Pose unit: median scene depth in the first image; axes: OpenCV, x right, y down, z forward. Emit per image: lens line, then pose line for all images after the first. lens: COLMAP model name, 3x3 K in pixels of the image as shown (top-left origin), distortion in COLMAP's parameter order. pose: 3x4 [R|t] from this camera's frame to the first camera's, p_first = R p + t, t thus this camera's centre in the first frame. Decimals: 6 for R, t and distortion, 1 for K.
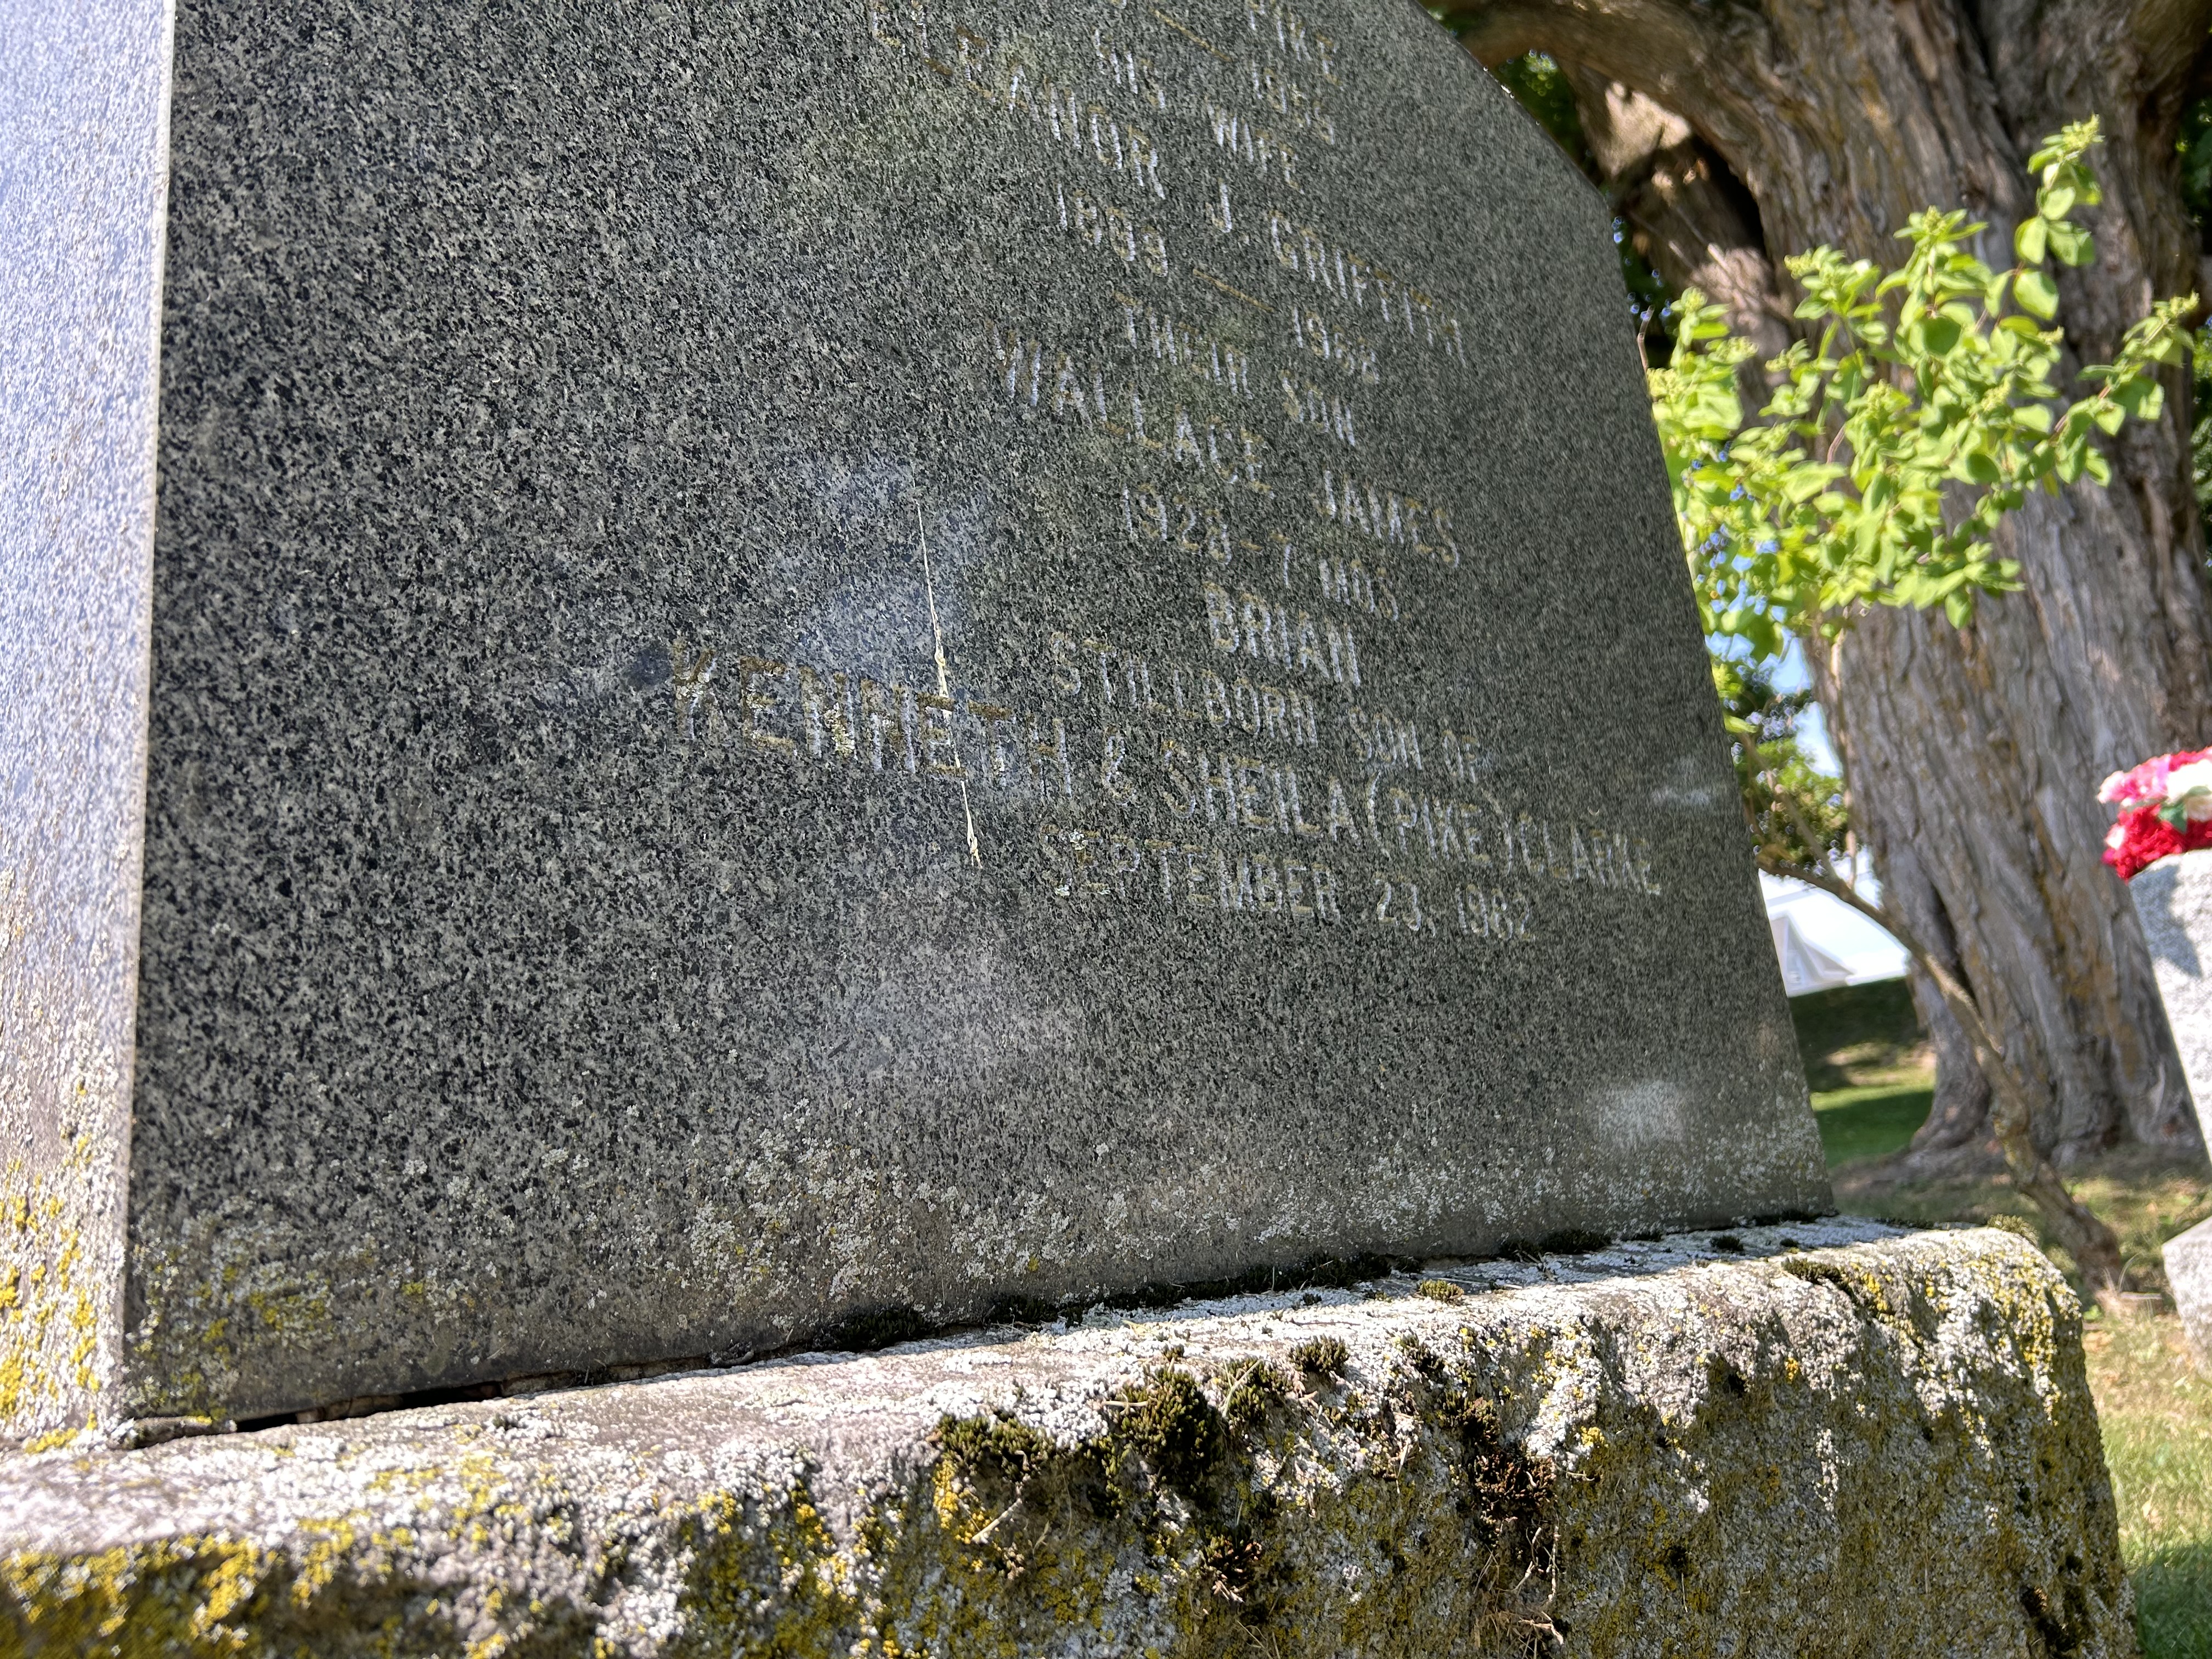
lens RADIAL K [[1677.7, 0, 1088.4], [0, 1677.7, 820.2], [0, 0, 1]] dist [0.044712, -0.058680]
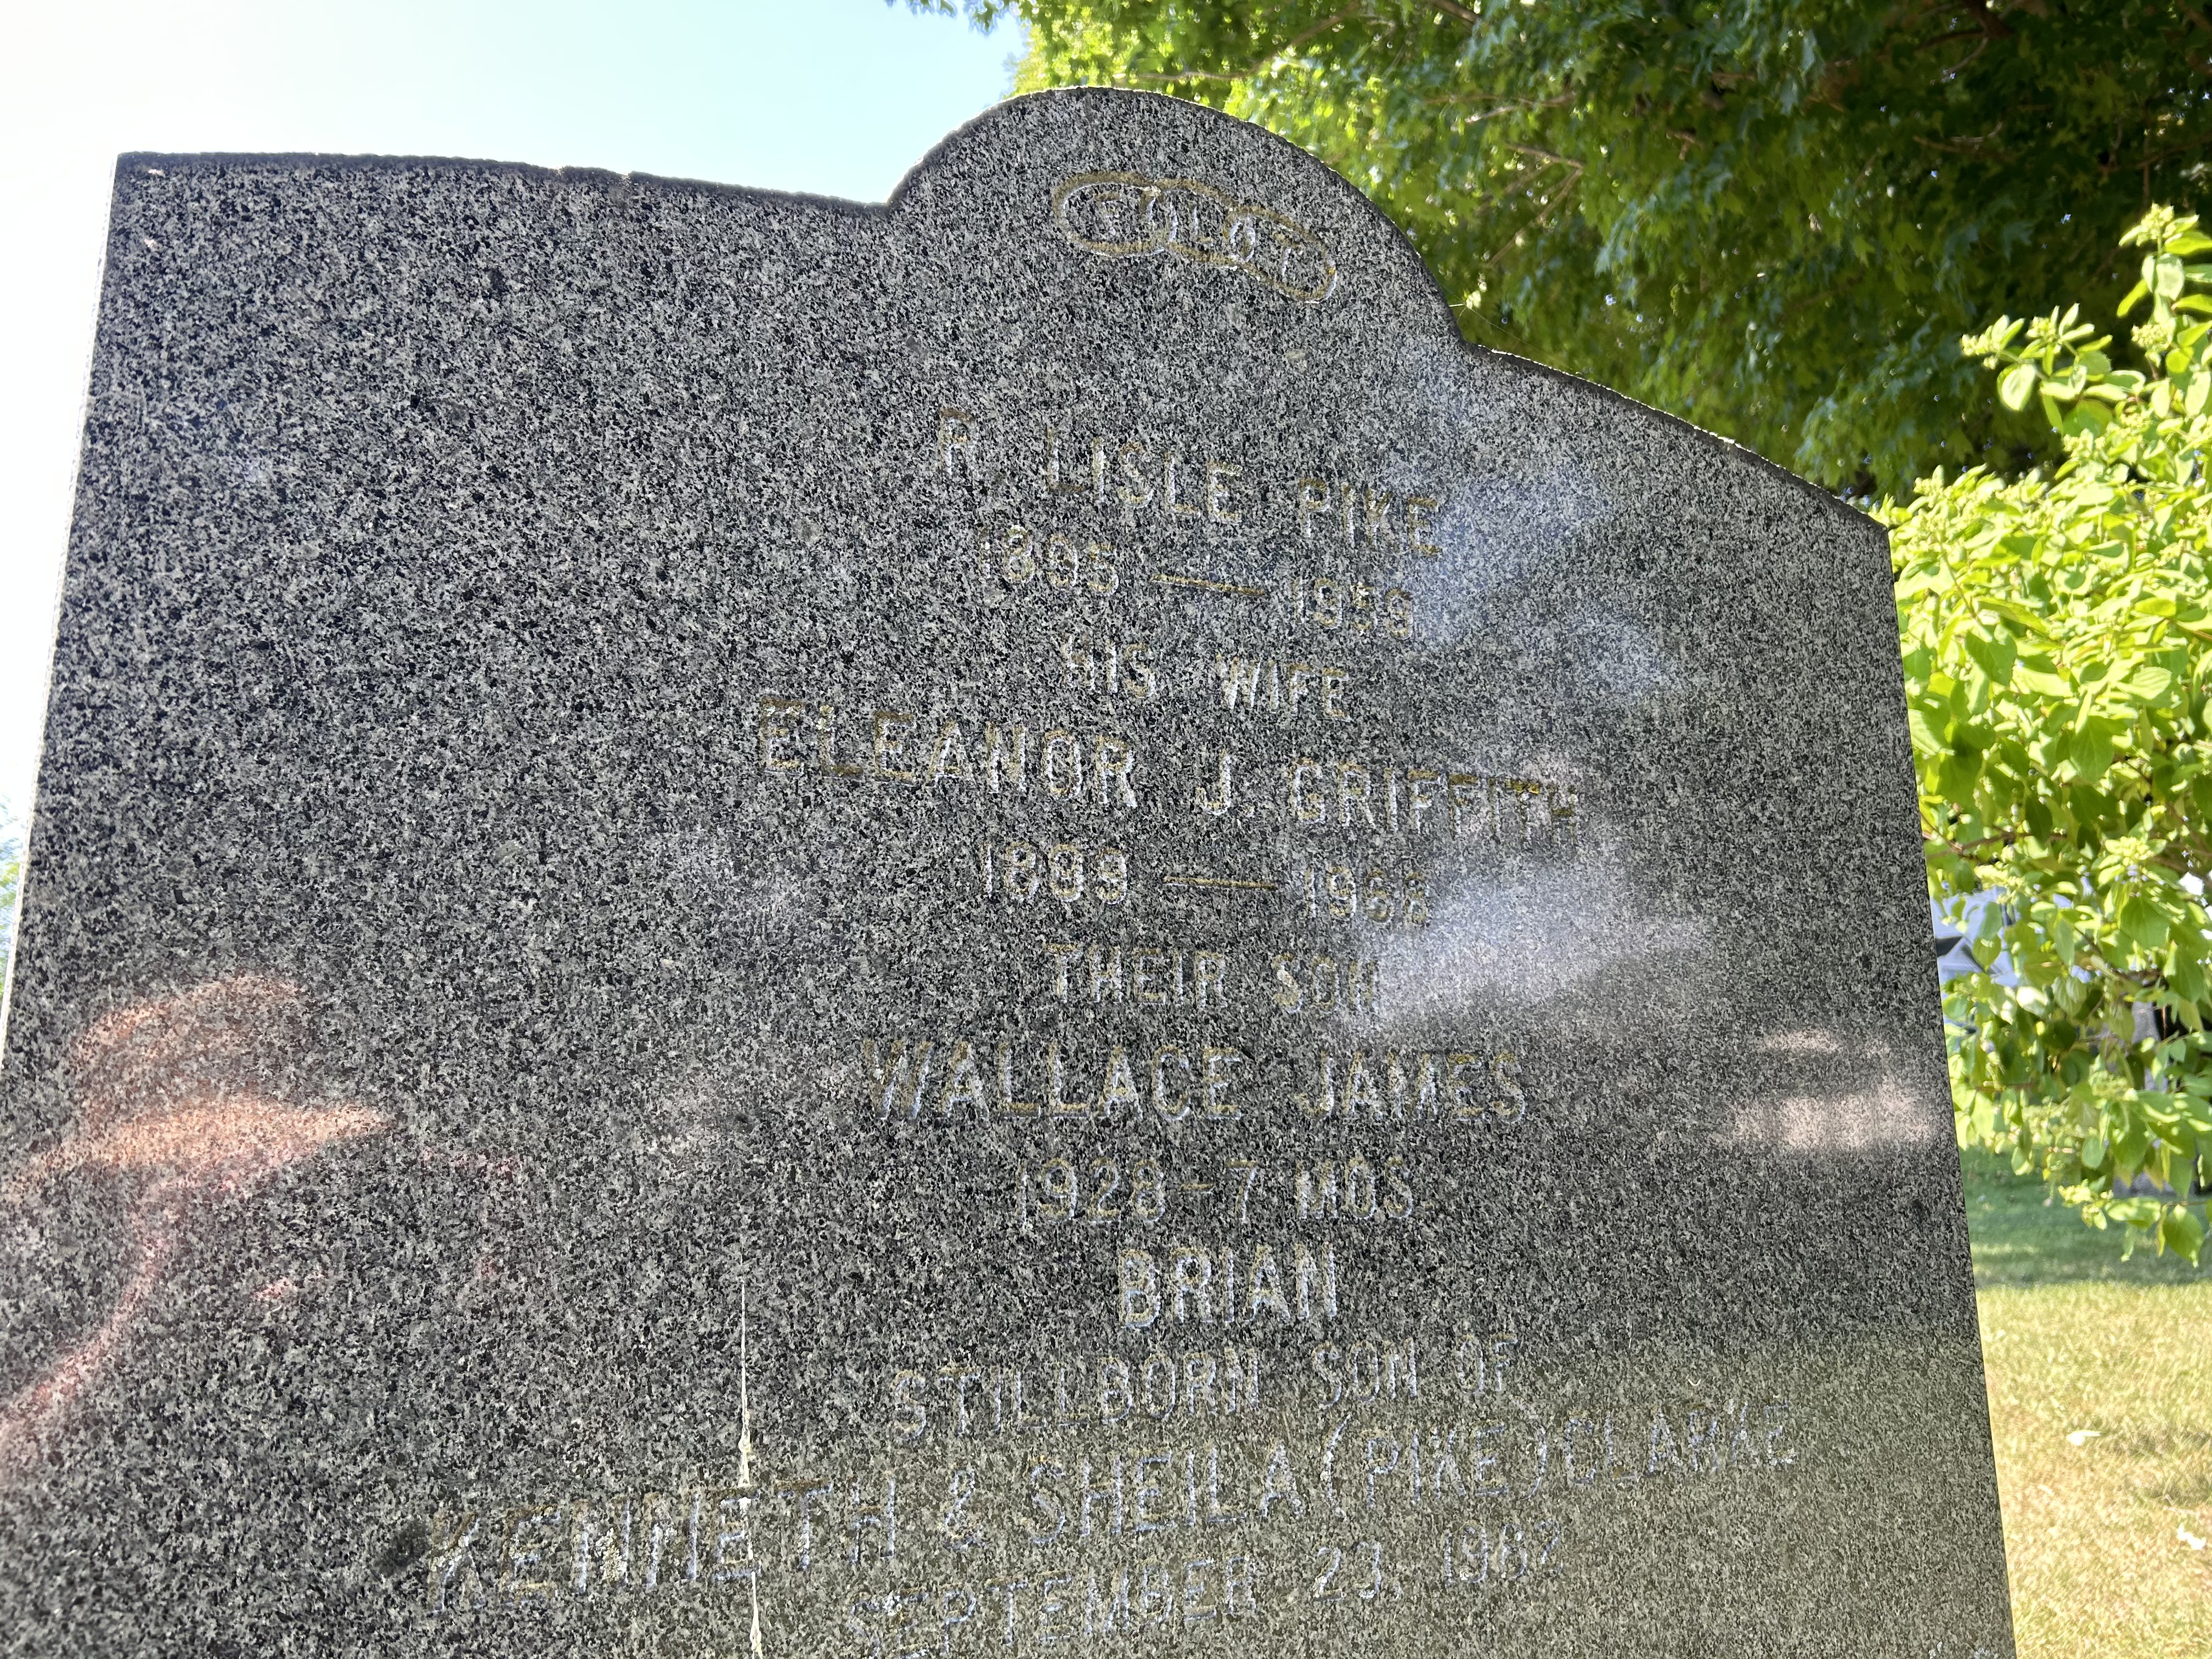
lens RADIAL K [[1677.7, 0, 1109.3], [0, 1677.7, 810.4], [0, 0, 1]] dist [0.044712, -0.058680]
pose [[0.933515, 0.027889, -0.357451, 0.477348], [-0.000203, 0.997011, 0.077259, -0.557201], [0.358537, -0.072050, 0.930731, 0.114178]]
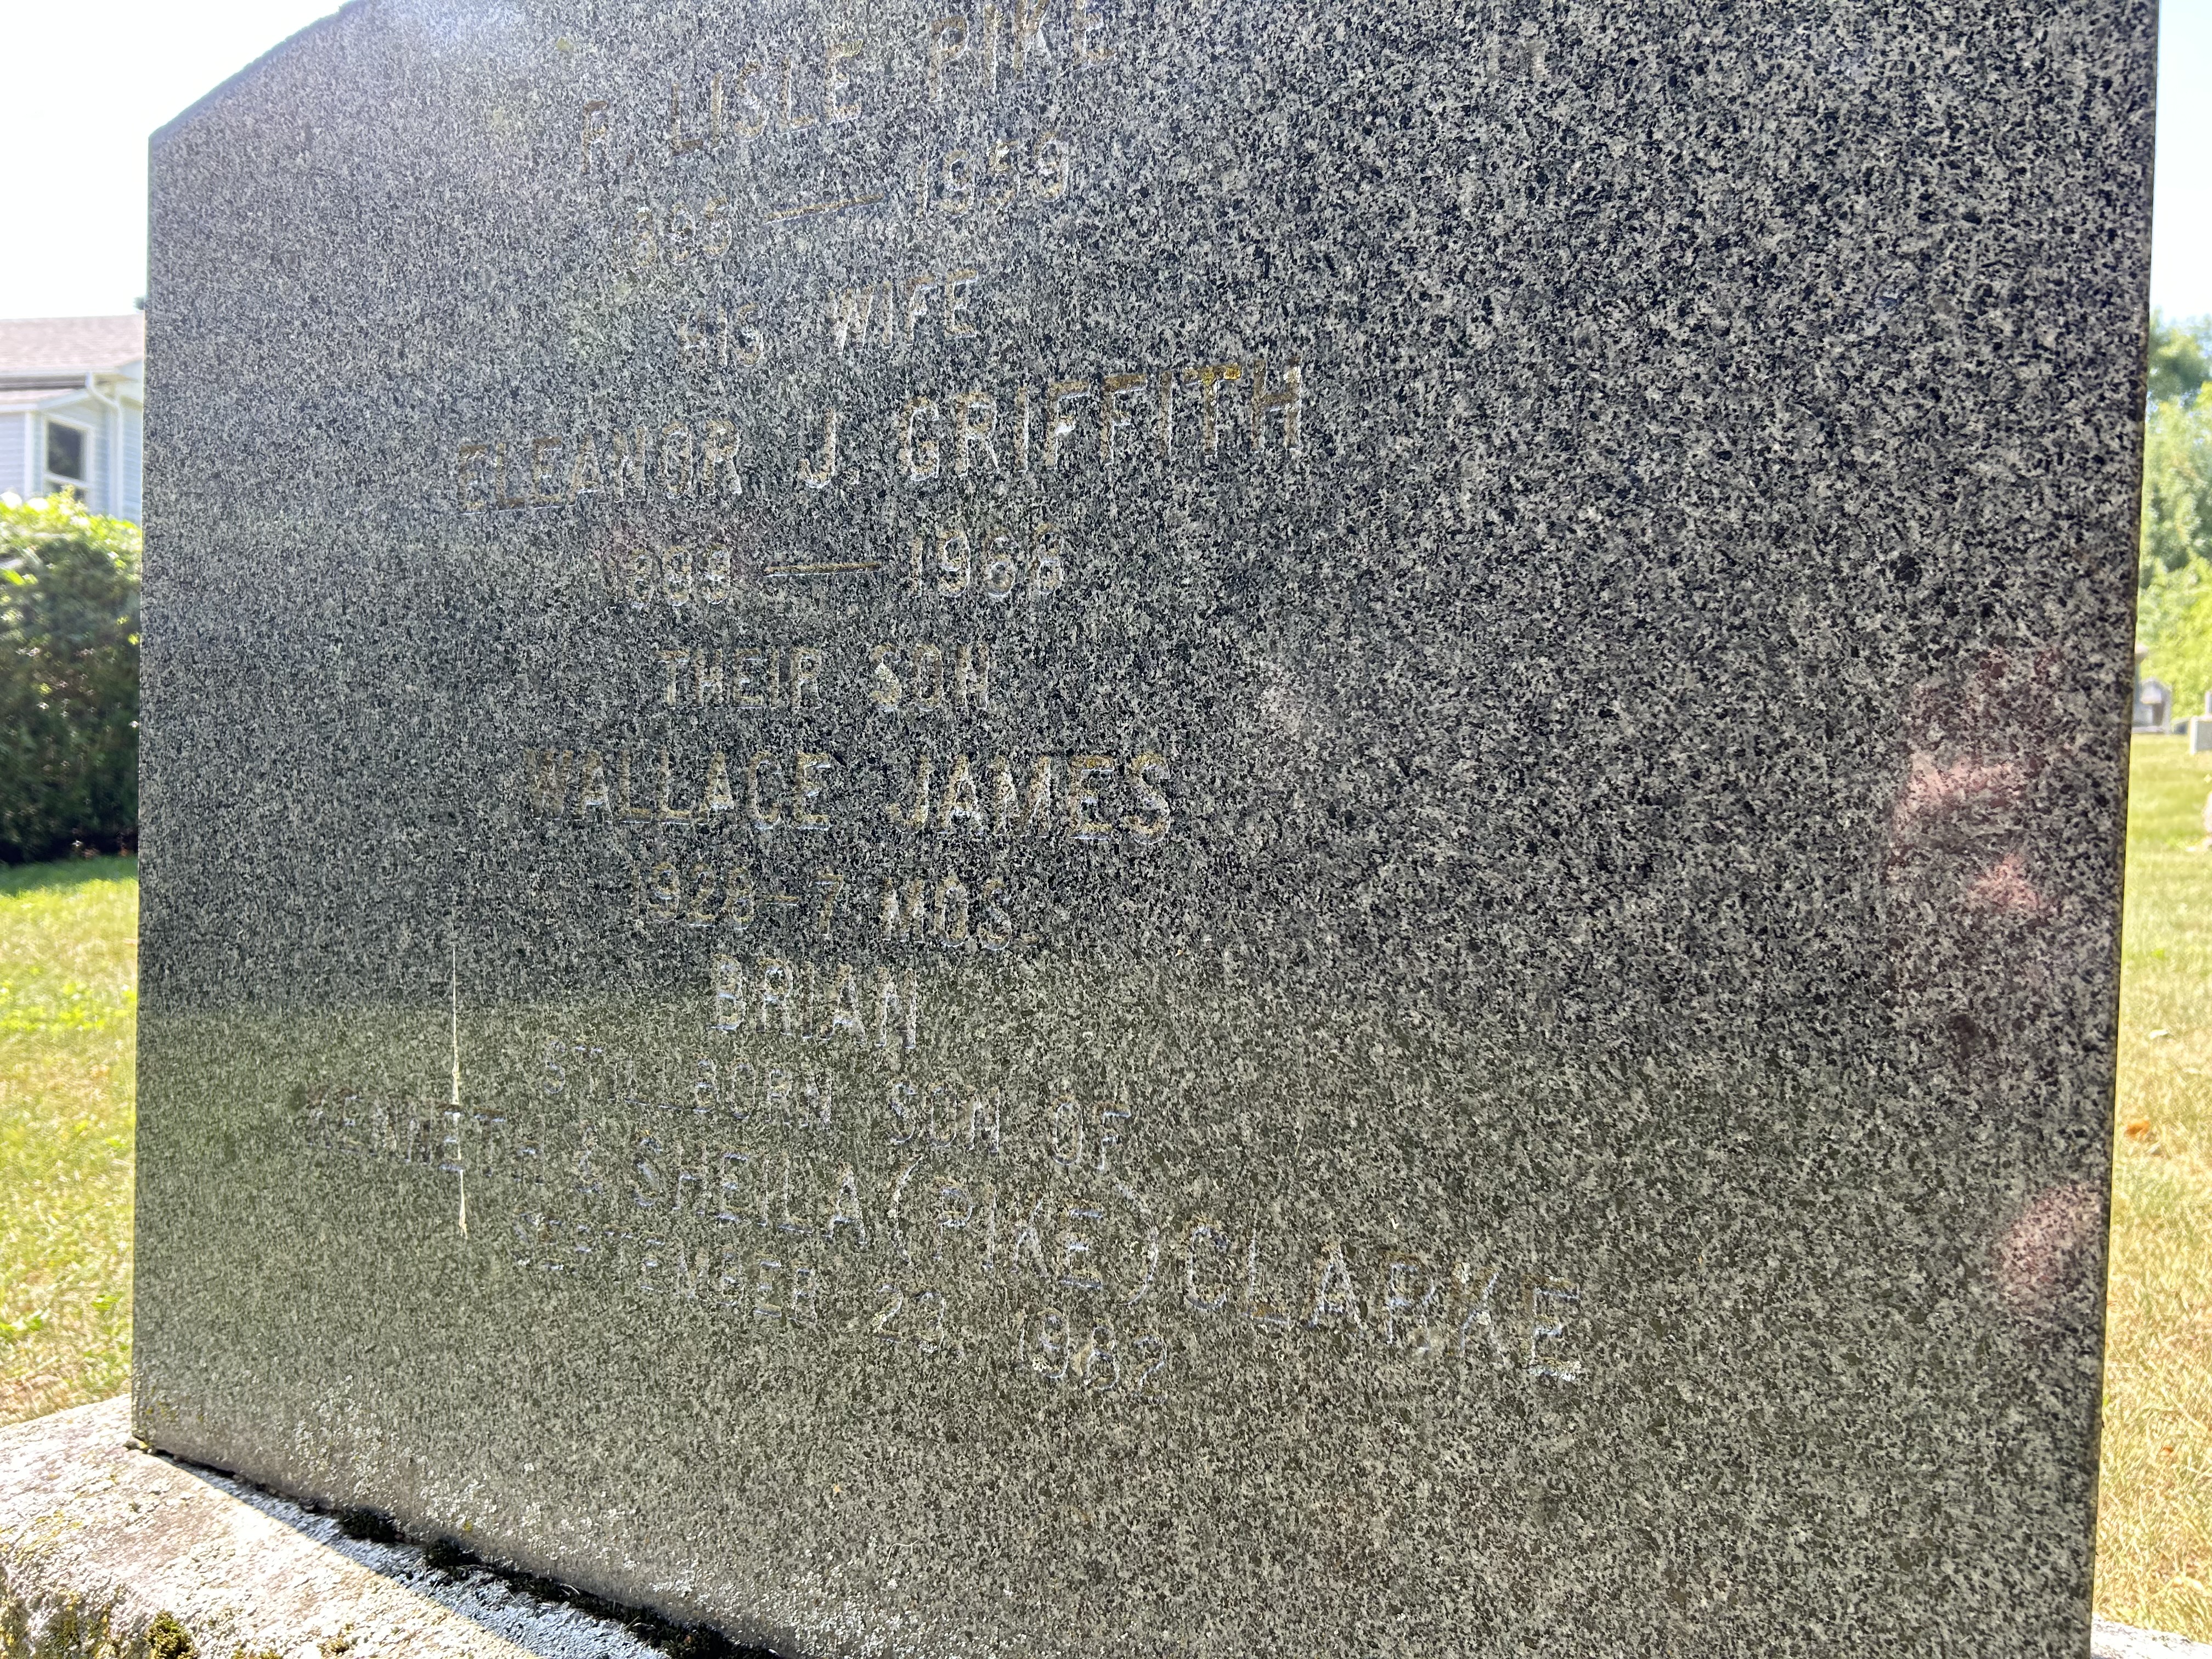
lens RADIAL K [[1677.7, 0, 1113.5], [0, 1677.7, 825.5], [0, 0, 1]] dist [0.044712, -0.058680]
pose [[0.270893, 0.140674, -0.952275, 1.238706], [0.204256, 0.958337, 0.199674, -0.425741], [0.940689, -0.248598, 0.230873, 1.181904]]
